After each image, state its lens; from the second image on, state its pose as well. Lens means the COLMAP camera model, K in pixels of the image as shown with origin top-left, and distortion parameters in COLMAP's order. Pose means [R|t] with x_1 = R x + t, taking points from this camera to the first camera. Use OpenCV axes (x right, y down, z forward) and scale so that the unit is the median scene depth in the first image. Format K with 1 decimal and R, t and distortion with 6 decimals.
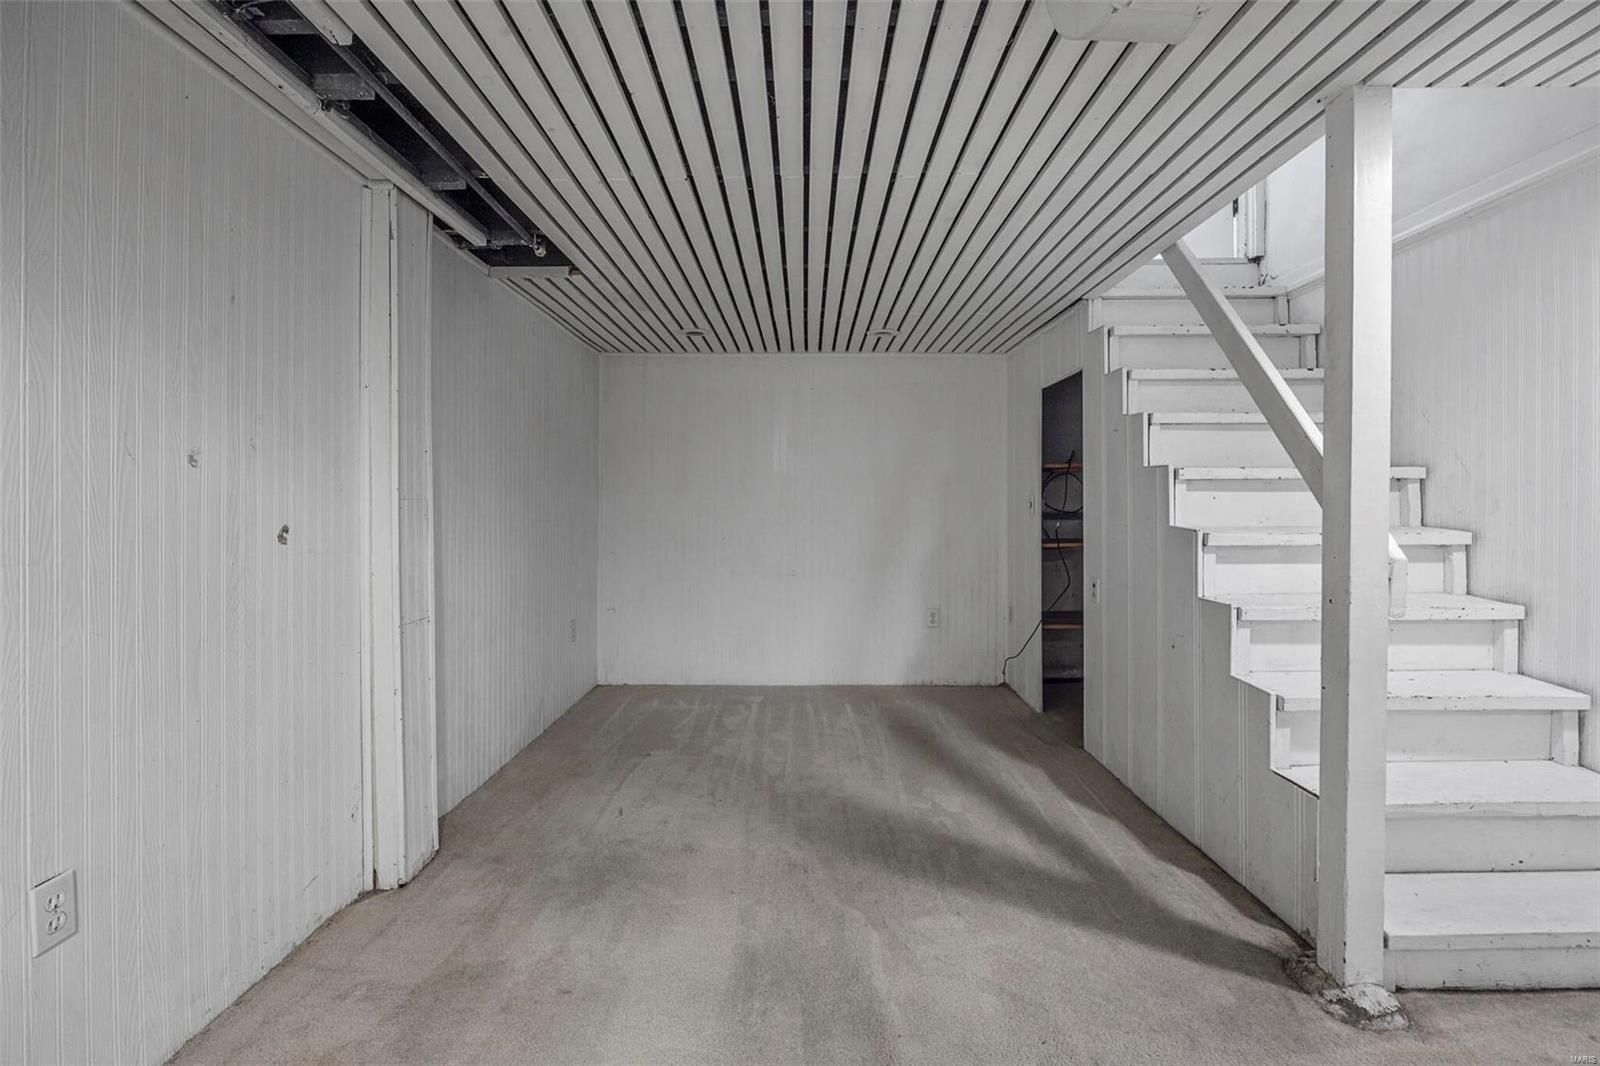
lens RADIAL K [[688.6, 0, 798.5], [0, 688.6, 524.2], [0, 0, 1]] dist [-0.011362, 0.000246]
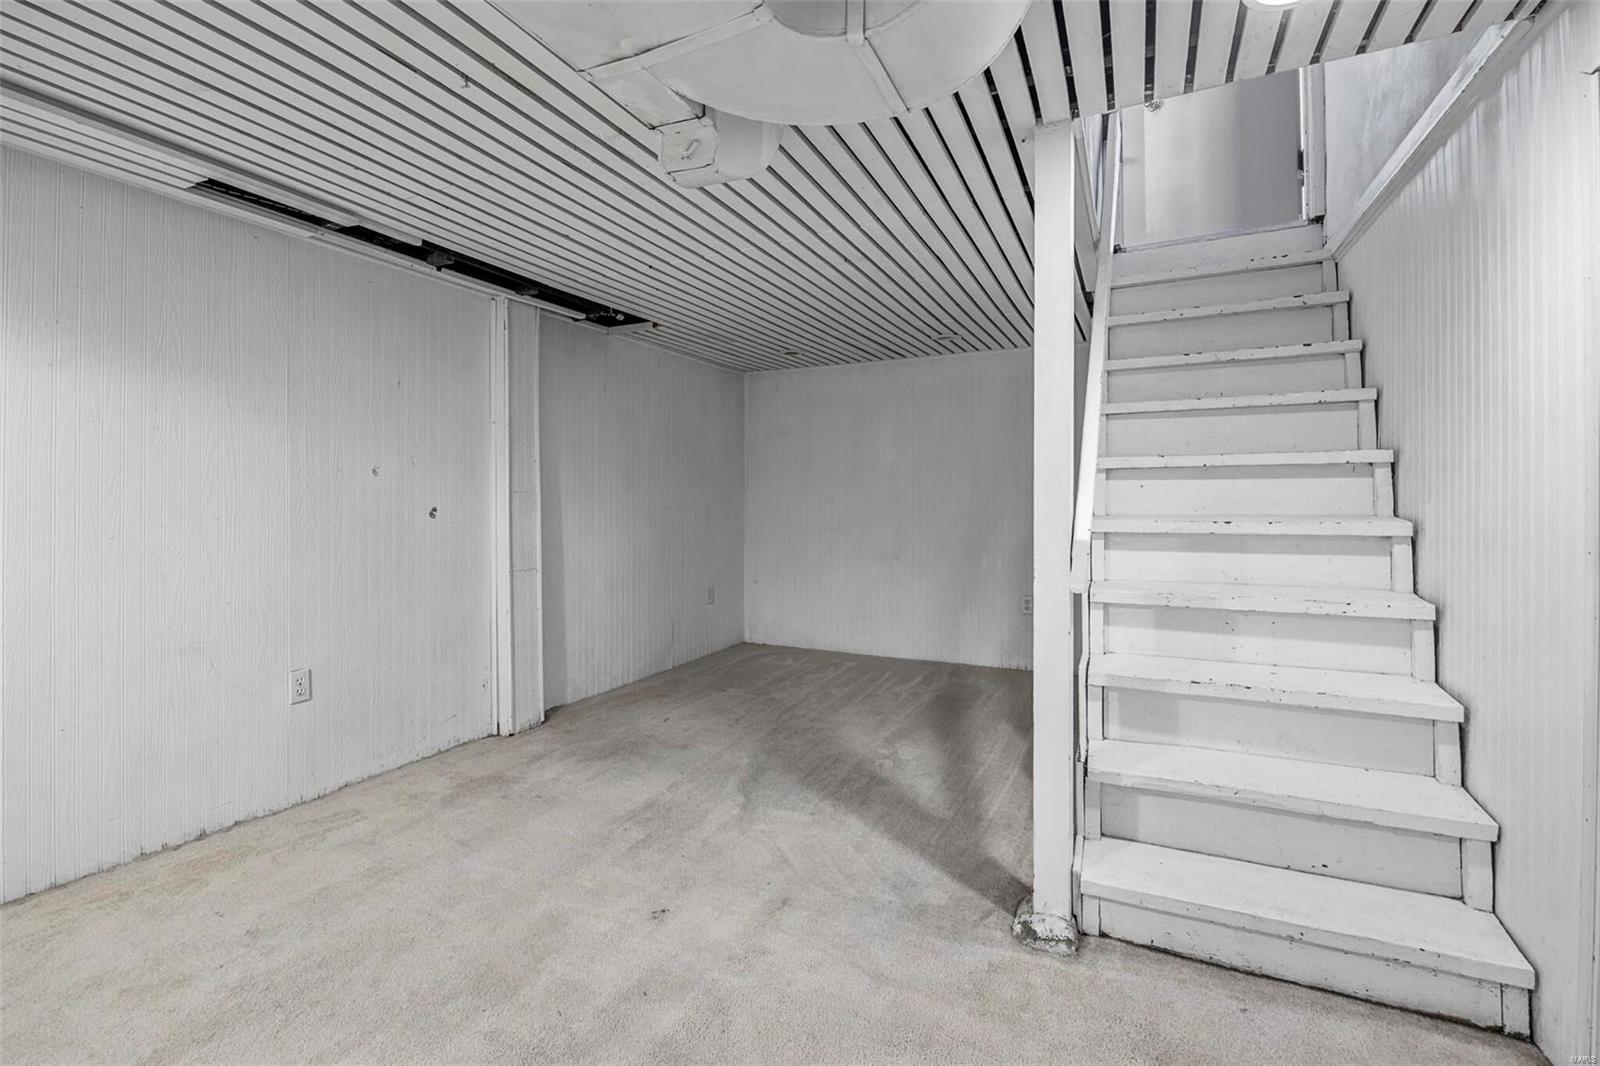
lens RADIAL K [[688.6, 0, 797.6], [0, 688.6, 515.6], [0, 0, 1]] dist [-0.011362, 0.000246]
pose [[0.904363, 0.009024, -0.426668, 0.702926], [-0.009118, 0.999957, 0.001823, 0.009270], [0.426666, 0.002242, 0.904406, -0.161635]]
